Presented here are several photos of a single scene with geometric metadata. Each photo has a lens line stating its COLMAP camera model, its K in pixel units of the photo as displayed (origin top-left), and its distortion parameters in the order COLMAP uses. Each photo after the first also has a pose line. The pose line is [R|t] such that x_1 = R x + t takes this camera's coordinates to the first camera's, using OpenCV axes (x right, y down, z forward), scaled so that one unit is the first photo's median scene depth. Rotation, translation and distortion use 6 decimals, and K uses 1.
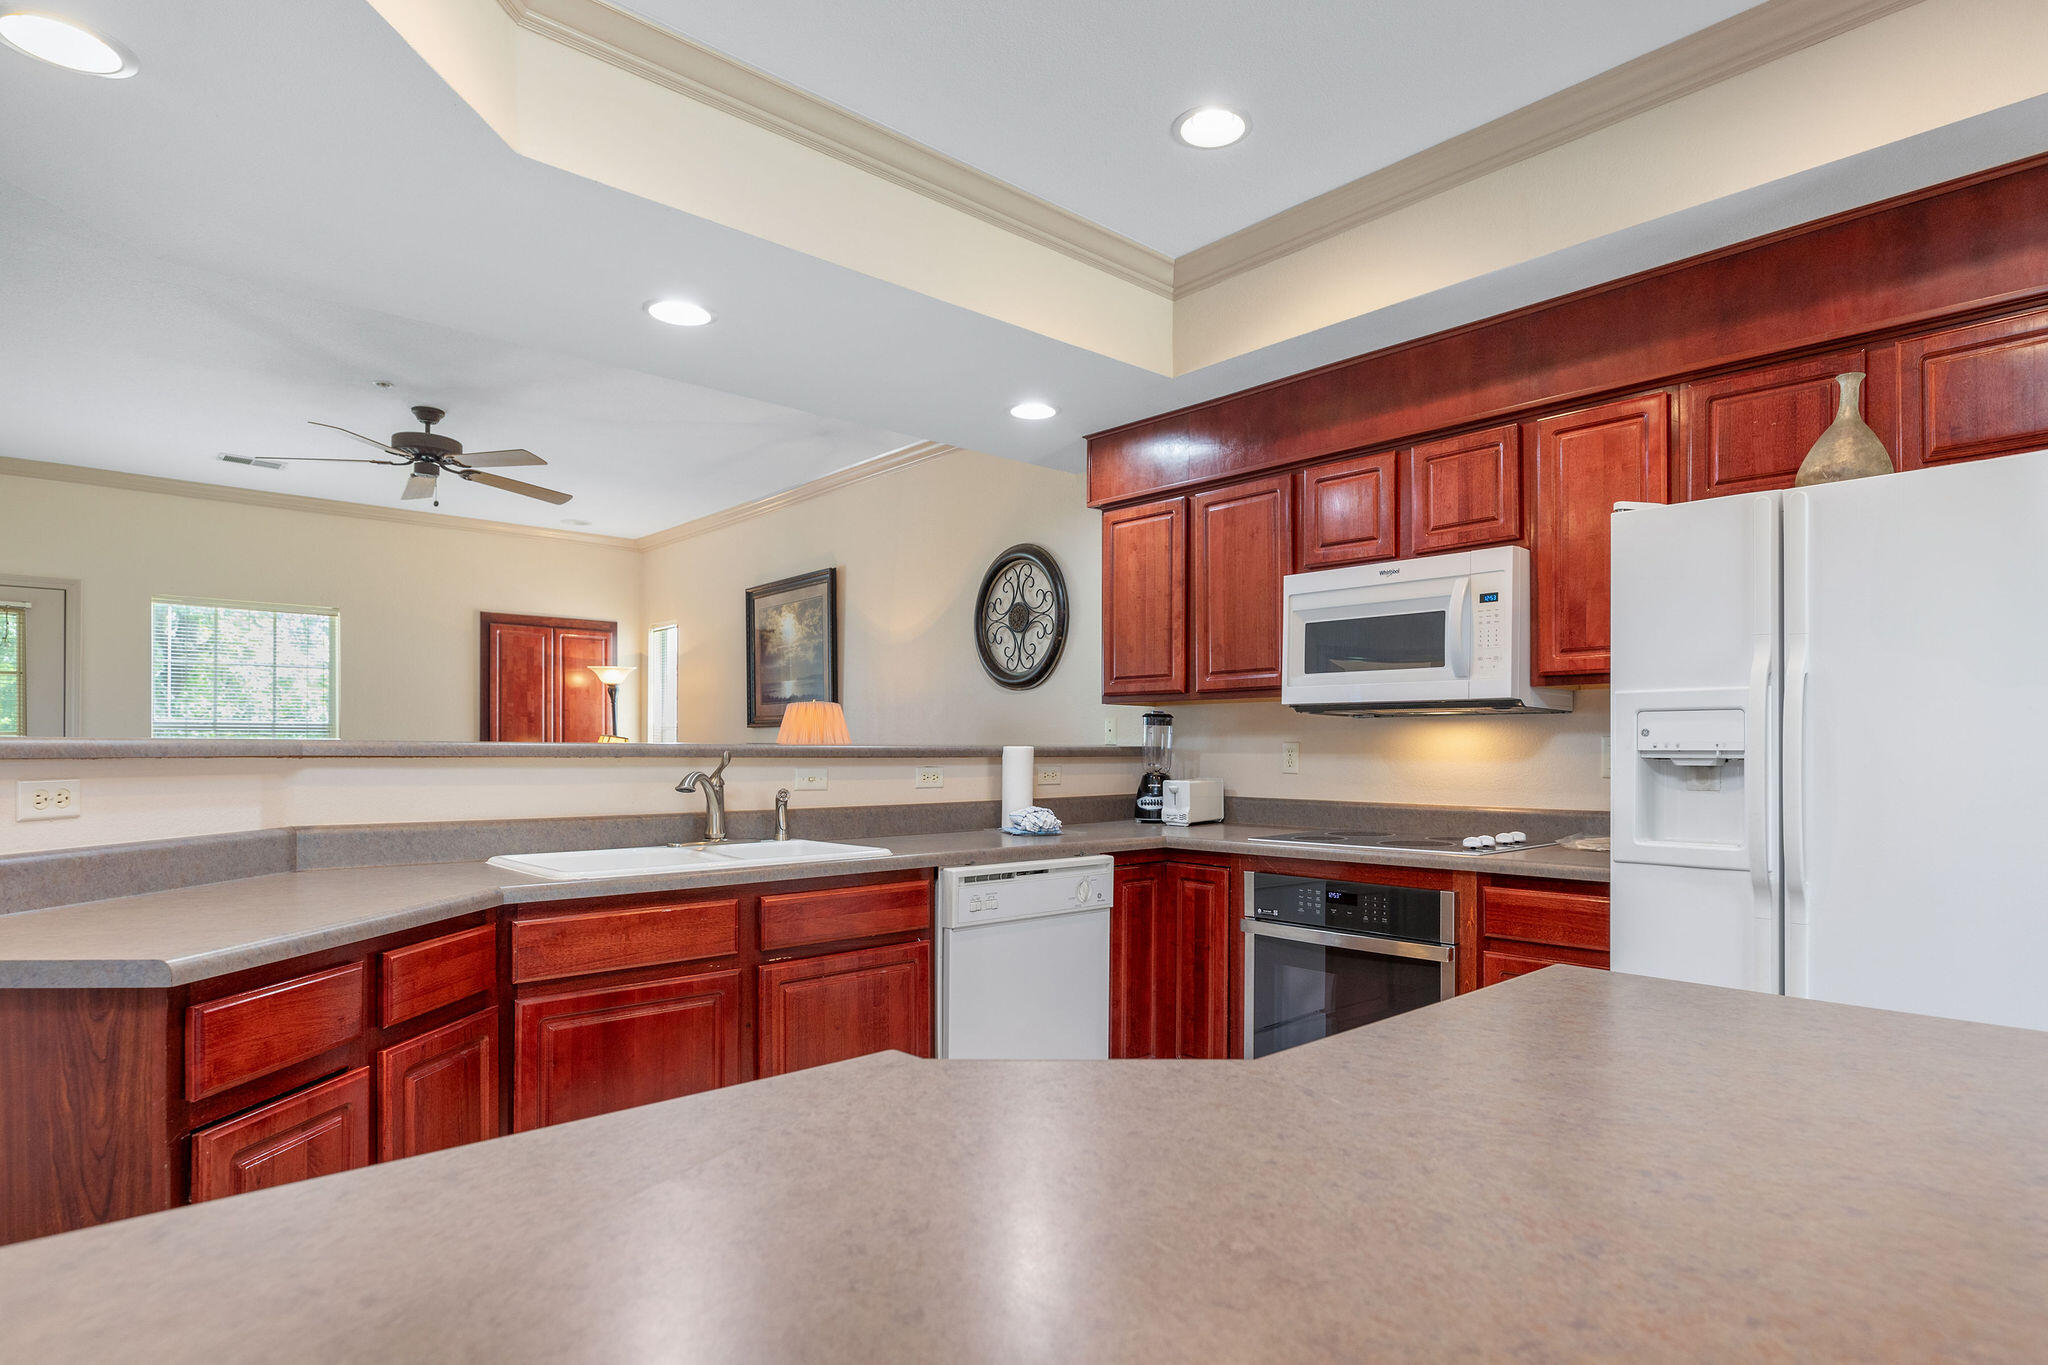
lens RADIAL K [[1104.7, 0, 1091.8], [0, 1104.7, 730.0], [0, 0, 1]] dist [0.000214, 0.001285]
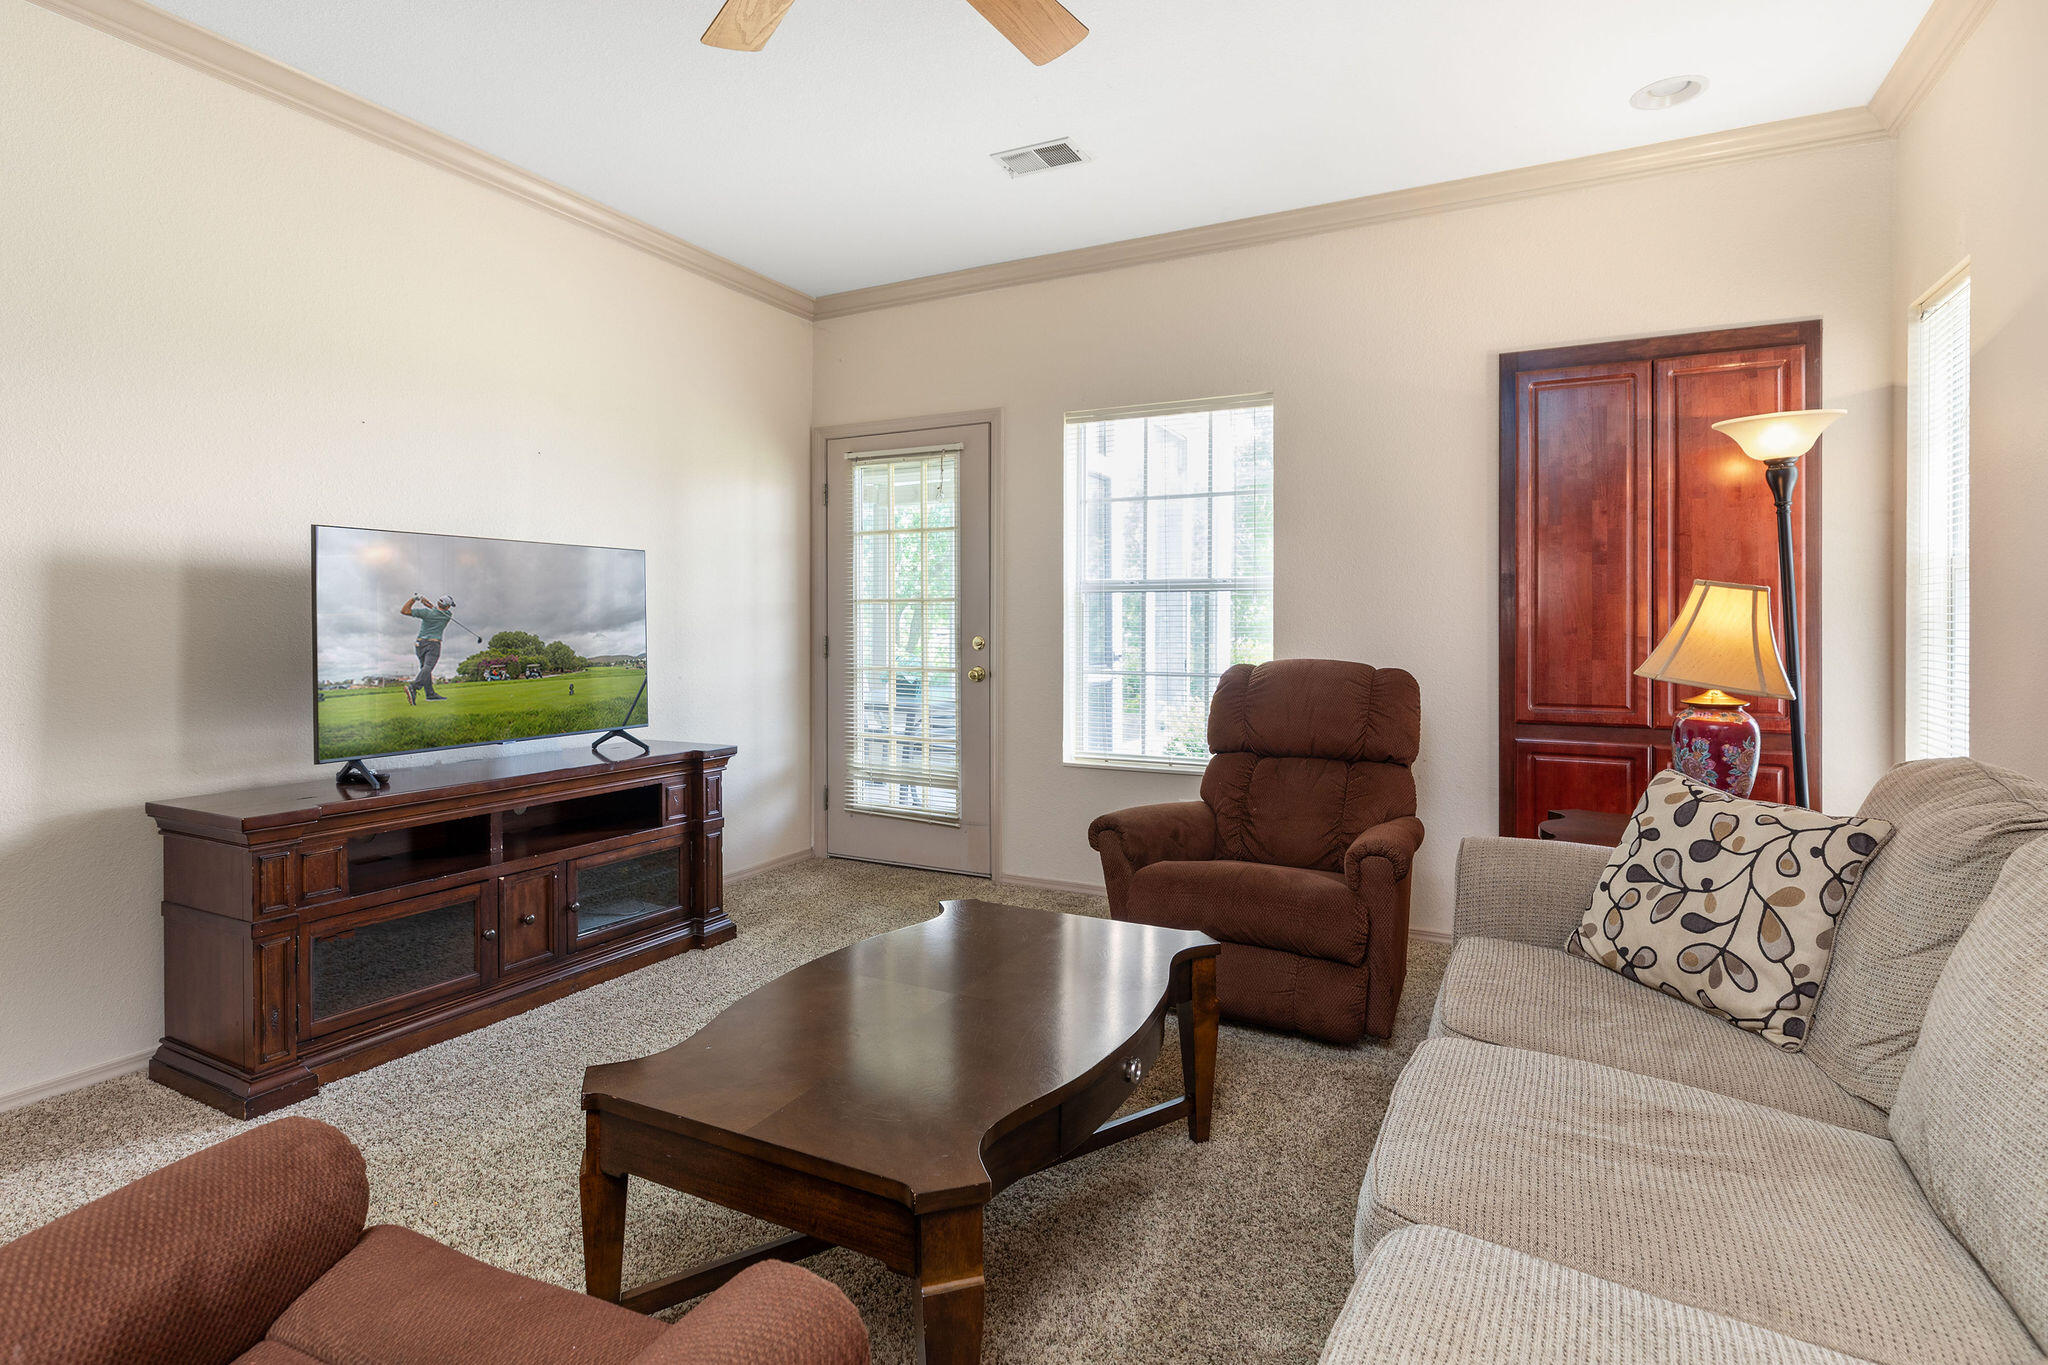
lens RADIAL K [[1022.2, 0, 1021.3], [0, 1022.2, 631.2], [0, 0, 1]] dist [0.002062, 0.001640]
pose [[0.324950, 0.010323, -0.945675, -0.349363], [0.016240, 0.999732, 0.016494, 0.025004], [0.945592, -0.020717, 0.324695, 1.307344]]
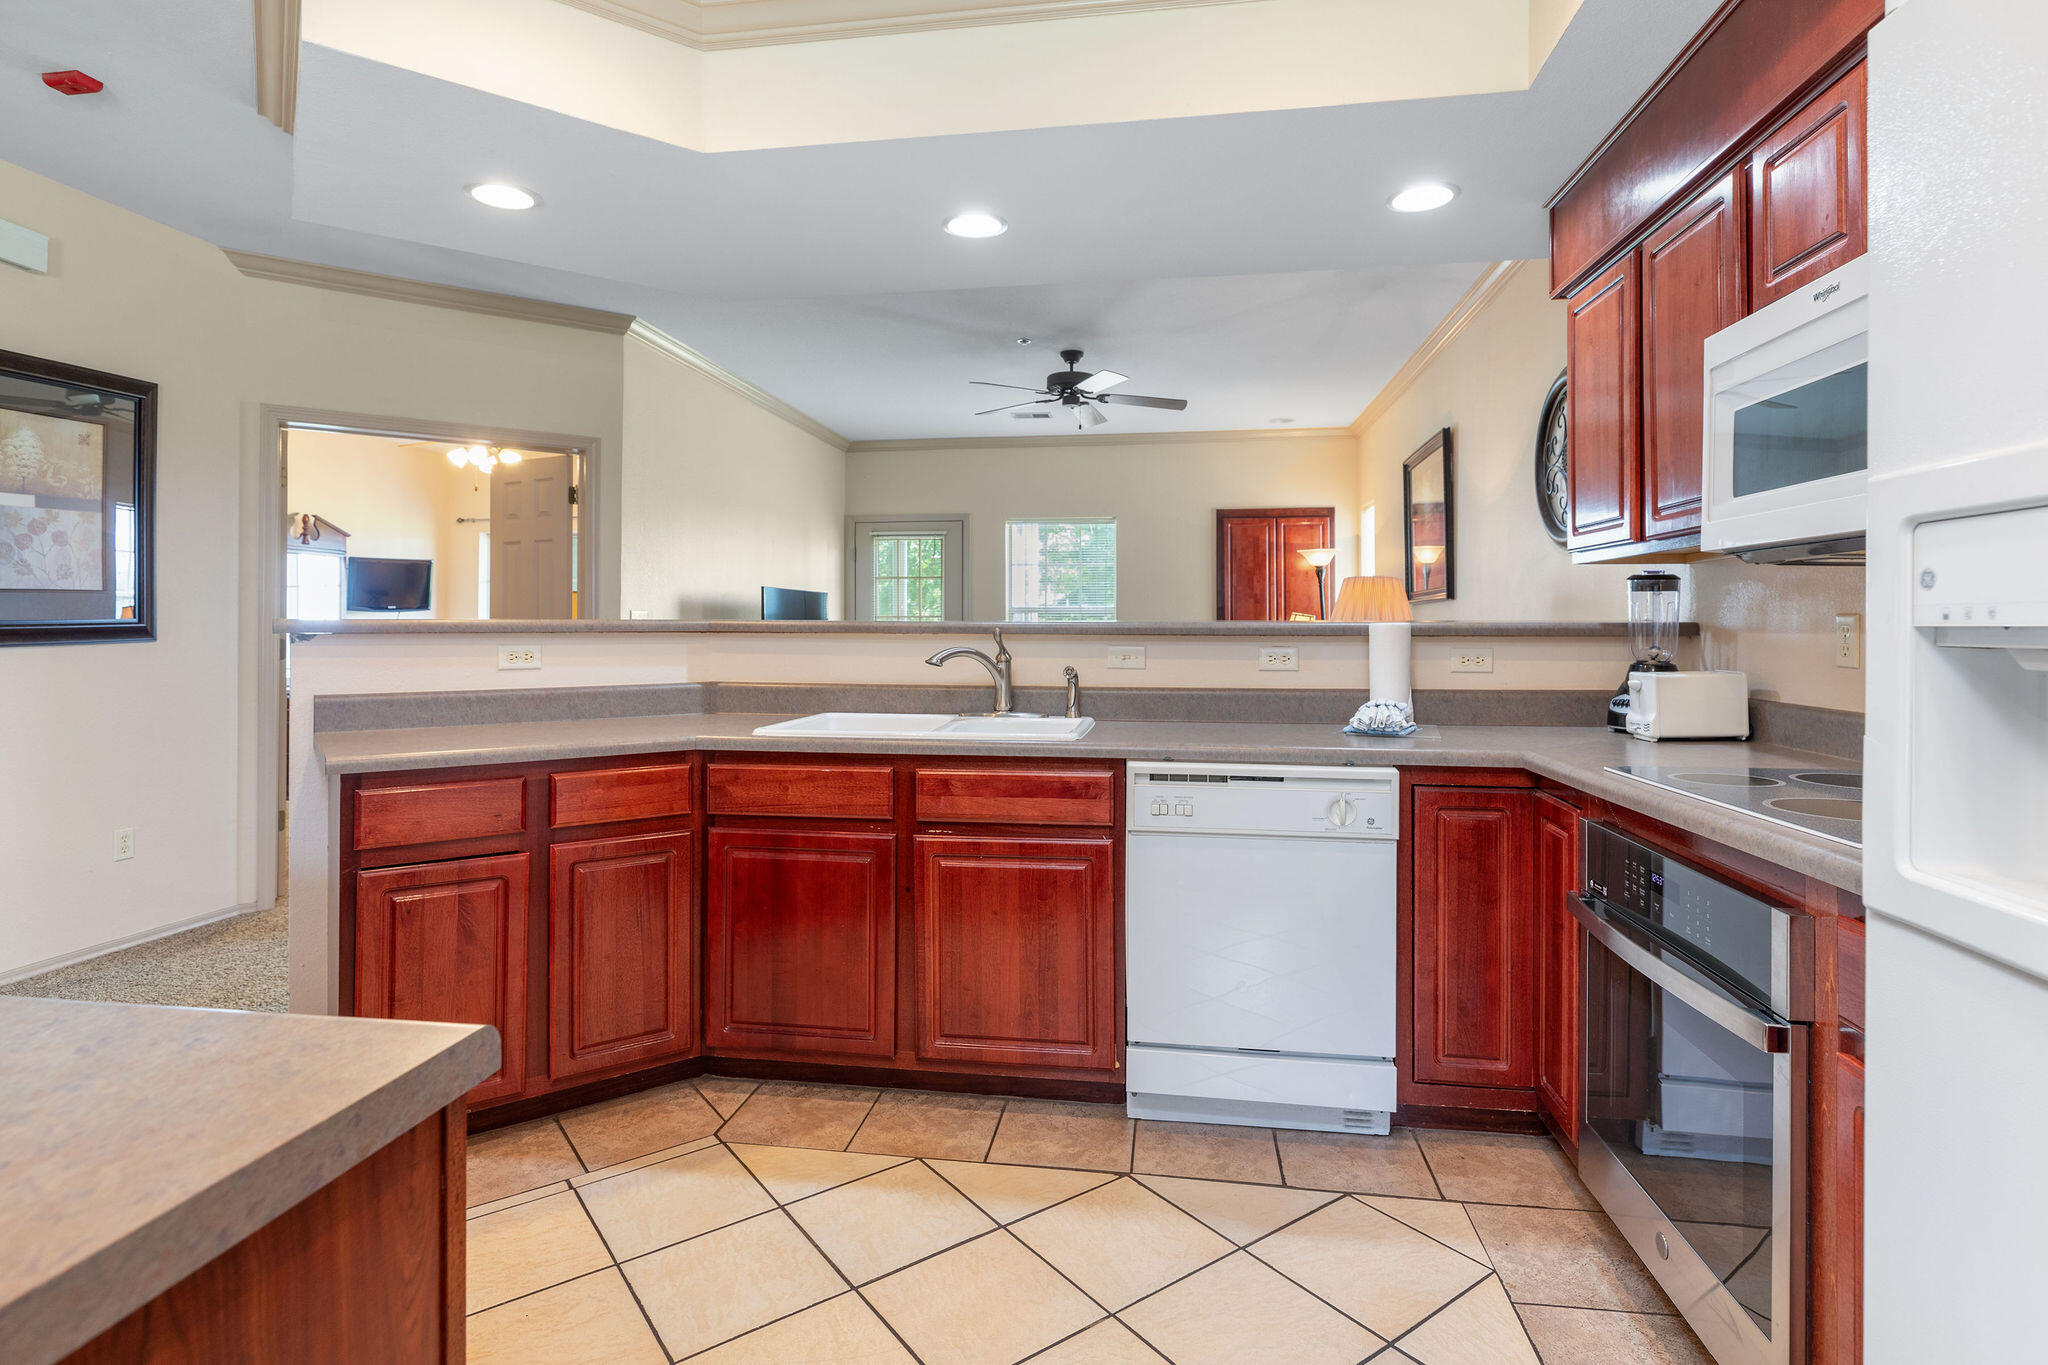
lens RADIAL K [[1023.9, 0, 1023.6], [0, 1023.9, 619.1], [0, 0, 1]] dist [-0.000169, 0.000107]
pose [[0.612632, -0.005717, -0.790348, 0.378399], [0.013618, 0.999902, 0.003323, 0.006245], [0.790251, -0.012798, 0.612650, 0.354182]]
